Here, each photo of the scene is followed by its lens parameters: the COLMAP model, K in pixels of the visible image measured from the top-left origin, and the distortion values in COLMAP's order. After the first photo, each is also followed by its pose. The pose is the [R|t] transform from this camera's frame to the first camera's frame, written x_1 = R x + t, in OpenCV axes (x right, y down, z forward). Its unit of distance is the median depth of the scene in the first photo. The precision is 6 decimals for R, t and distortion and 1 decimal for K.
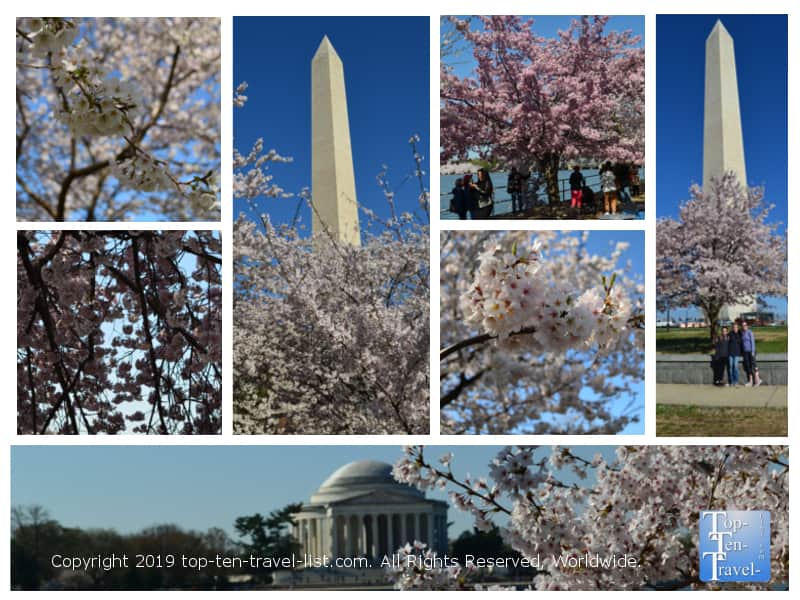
lens RADIAL K [[4194.7, 0, 398.2], [0, 4194.7, 301.8], [0, 0, 1]] dist [0.215113, 0.000000]
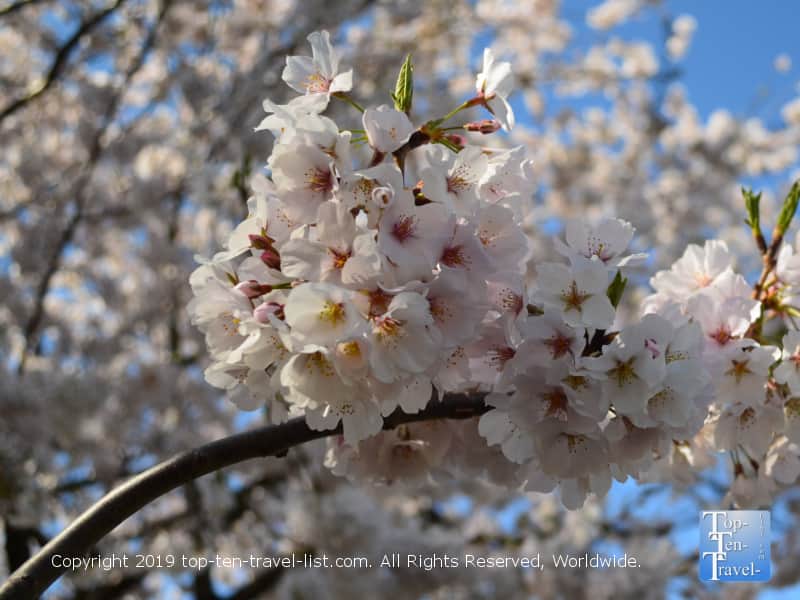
lens RADIAL K [[4194.7, 0, 401.9], [0, 4194.7, 300.8], [0, 0, 1]] dist [0.215113, 0.000000]
pose [[1.000000, -0.000073, 0.000907, 0.027280], [0.000073, 1.000000, -0.000241, 0.000463], [-0.000907, 0.000241, 1.000000, 0.743574]]
